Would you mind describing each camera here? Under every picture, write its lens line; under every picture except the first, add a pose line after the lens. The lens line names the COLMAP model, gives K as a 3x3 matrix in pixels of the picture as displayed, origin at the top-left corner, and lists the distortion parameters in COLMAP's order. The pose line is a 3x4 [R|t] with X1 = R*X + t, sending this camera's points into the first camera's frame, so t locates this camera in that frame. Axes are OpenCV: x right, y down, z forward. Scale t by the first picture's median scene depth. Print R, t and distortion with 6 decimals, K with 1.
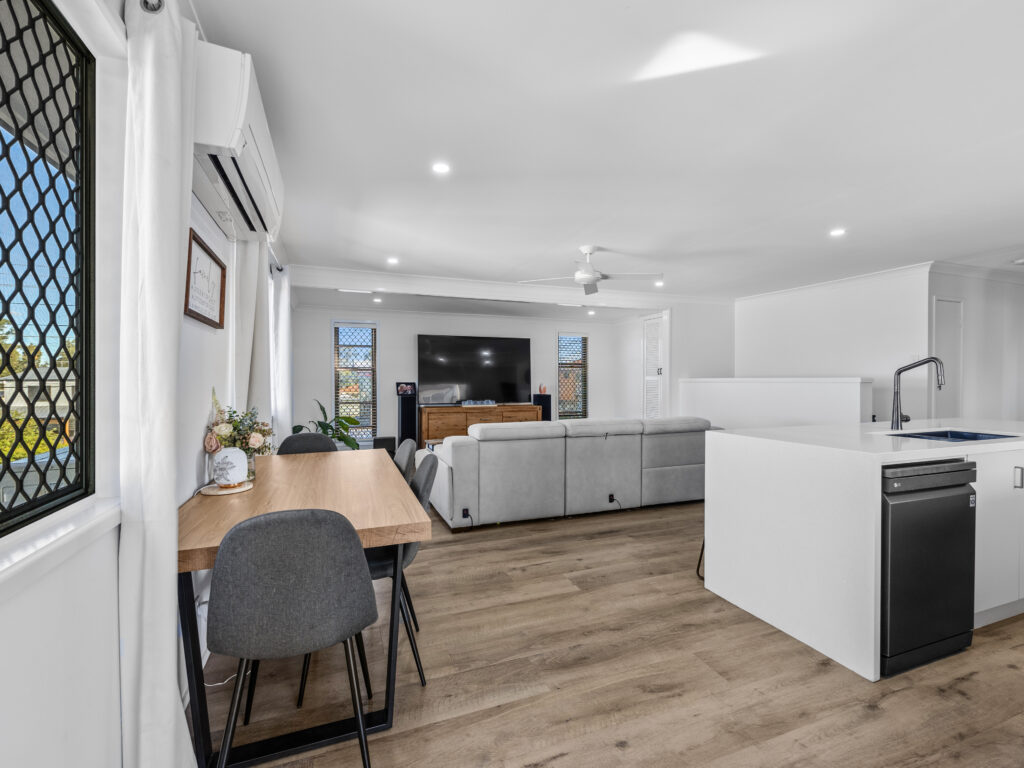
lens RADIAL K [[464.1, 0, 511.0], [0, 464.1, 379.9], [0, 0, 1]] dist [-0.000575, 0.000779]
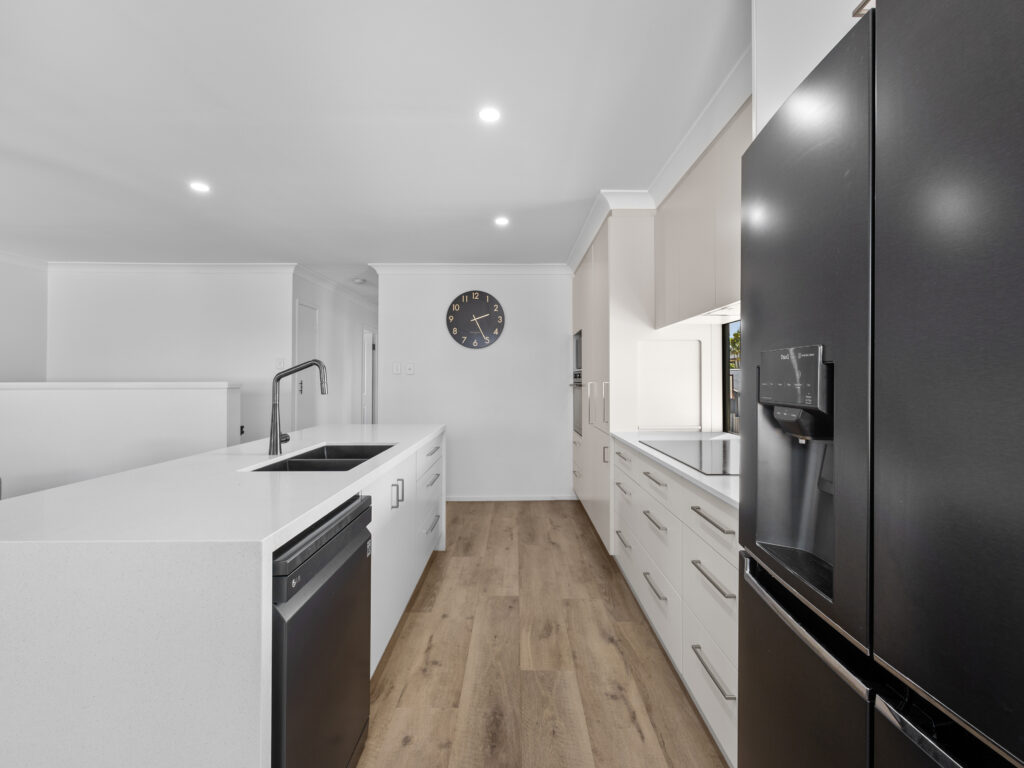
lens RADIAL K [[464.1, 0, 512.6], [0, 464.1, 380.4], [0, 0, 1]] dist [-0.000575, 0.000779]
pose [[0.361740, 0.000491, 0.932279, 0.269495], [0.001444, 0.999998, -0.001087, -0.010983], [-0.932278, 0.001739, 0.361739, 0.369477]]
